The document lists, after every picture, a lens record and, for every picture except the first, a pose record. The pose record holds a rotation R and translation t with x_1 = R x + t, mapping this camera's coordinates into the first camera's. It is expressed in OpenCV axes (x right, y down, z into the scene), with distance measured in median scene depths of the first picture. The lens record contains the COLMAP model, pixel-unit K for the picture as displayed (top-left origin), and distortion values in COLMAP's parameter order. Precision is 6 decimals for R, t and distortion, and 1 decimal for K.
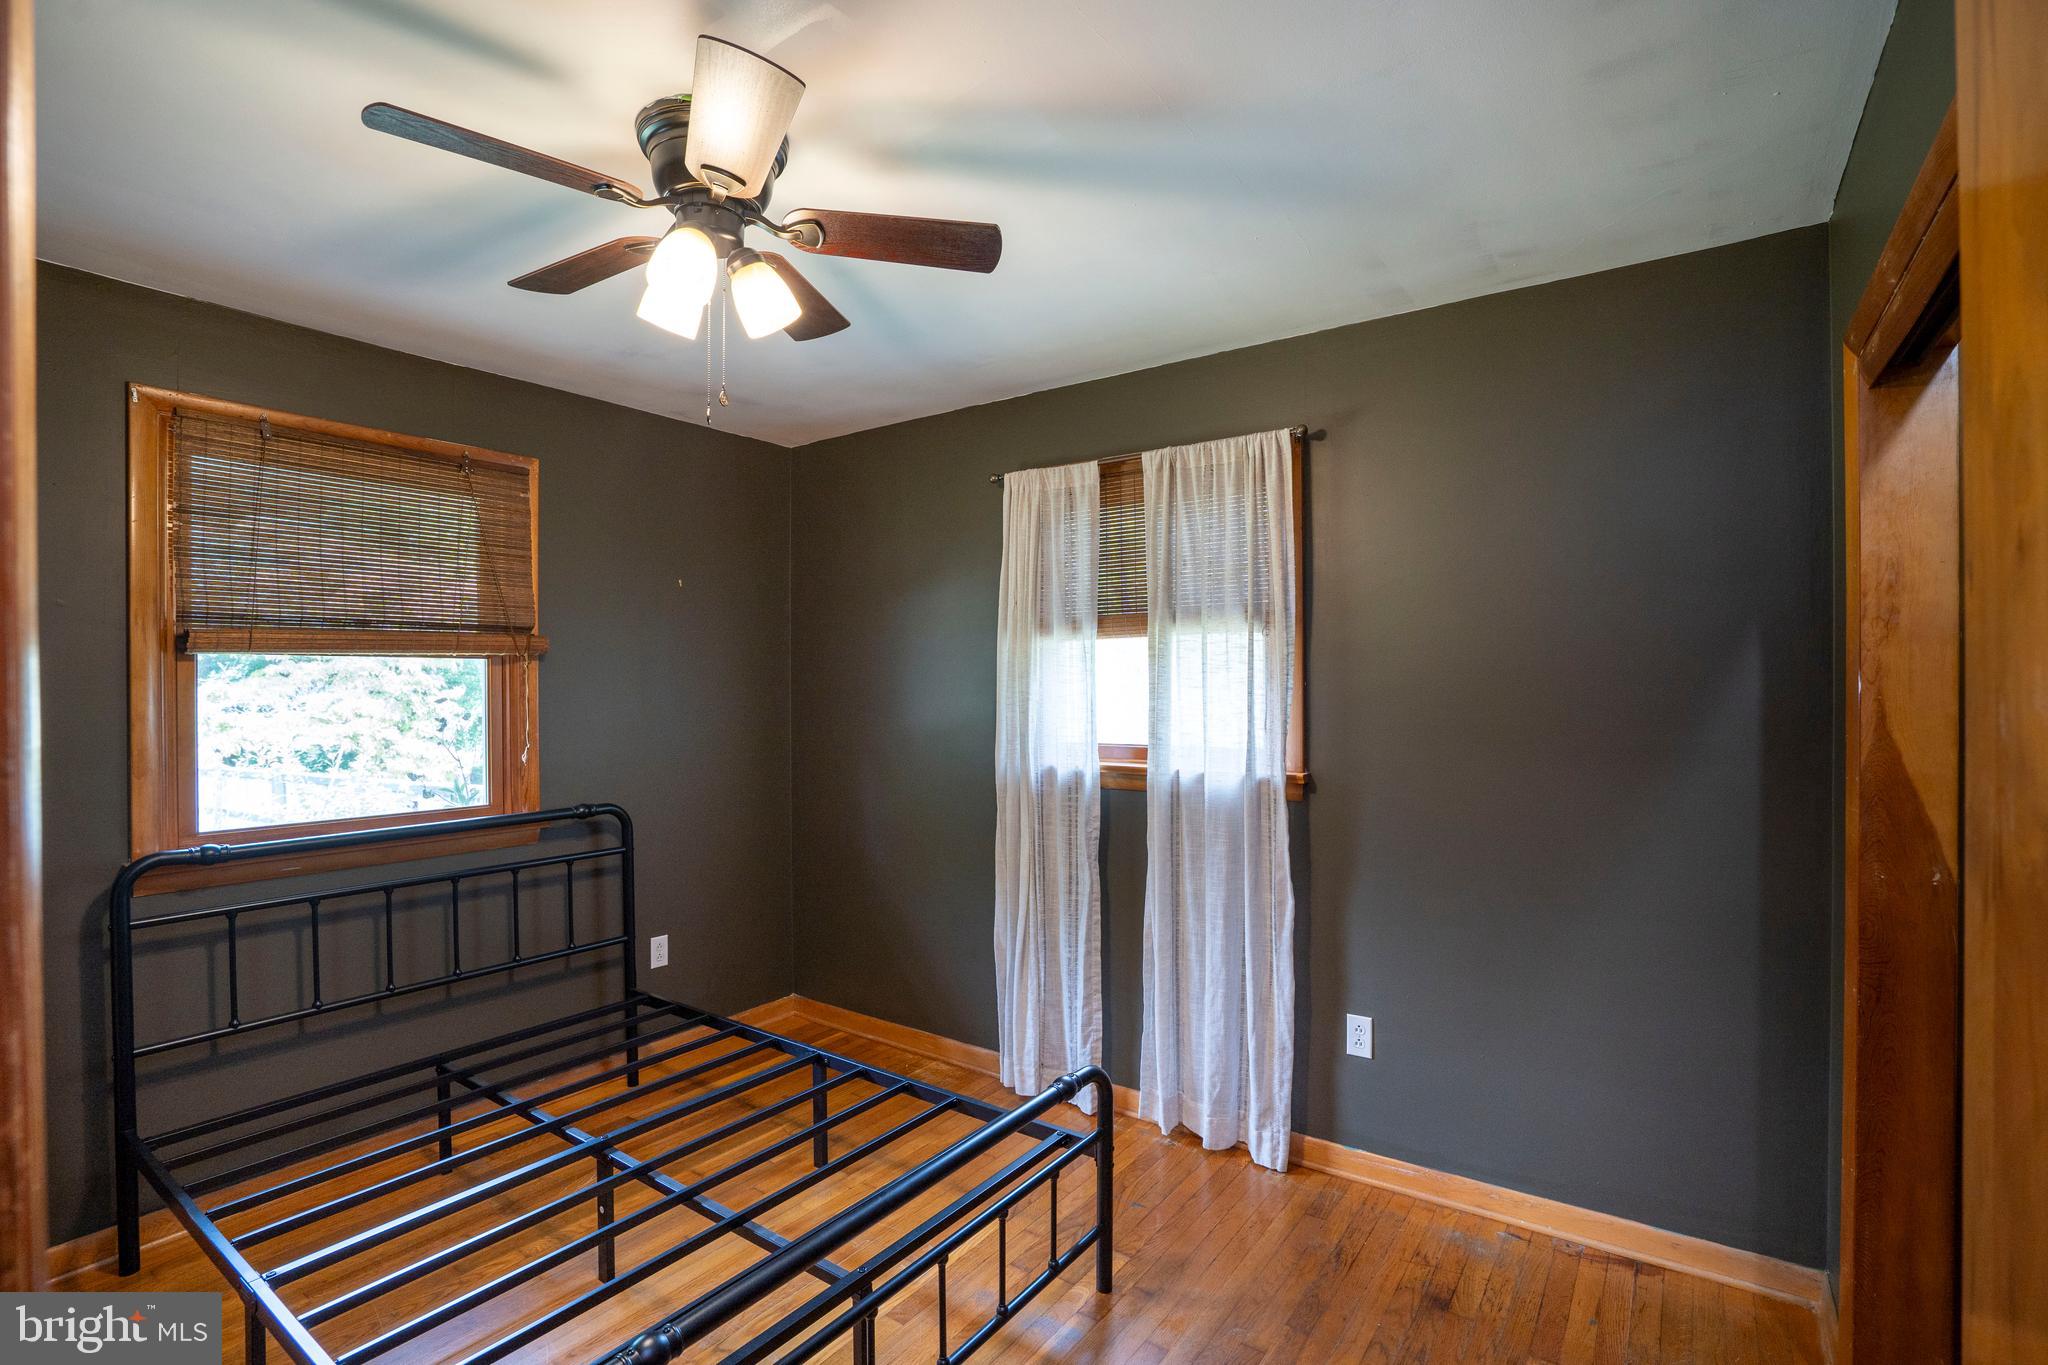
lens RADIAL K [[941.3, 0, 1028.1], [0, 941.3, 693.7], [0, 0, 1]] dist [-0.034003, 0.004637]
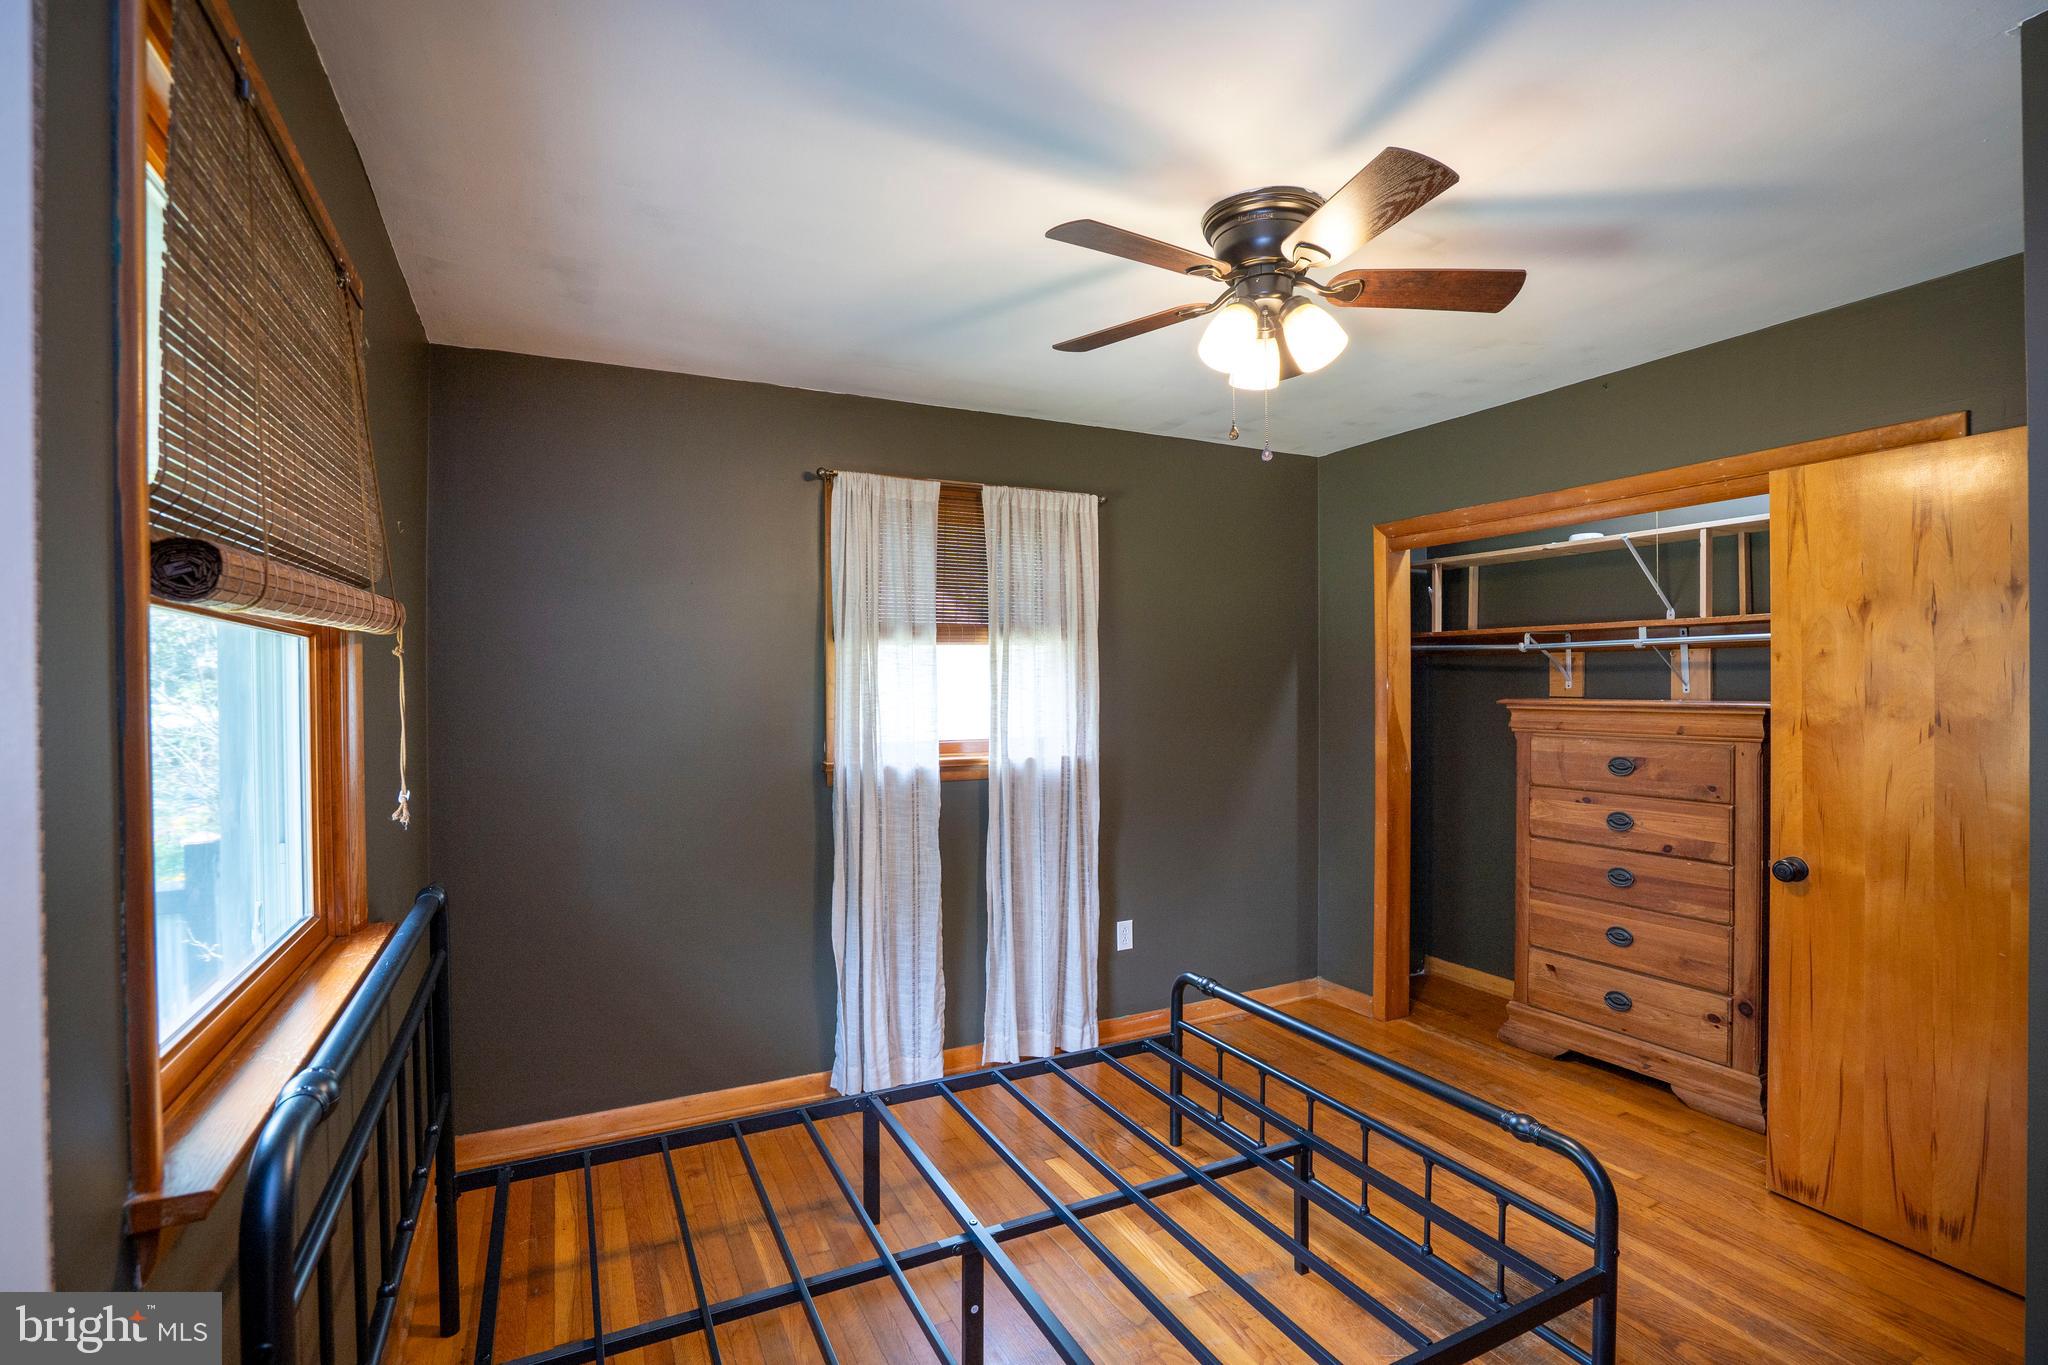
lens RADIAL K [[941.3, 0, 1029.7], [0, 941.3, 673.6], [0, 0, 1]] dist [-0.034003, 0.004637]
pose [[0.474482, 0.001838, 0.880263, -0.842410], [0.003044, 0.999988, -0.003729, -0.020893], [-0.880260, 0.004449, 0.474471, 0.392184]]
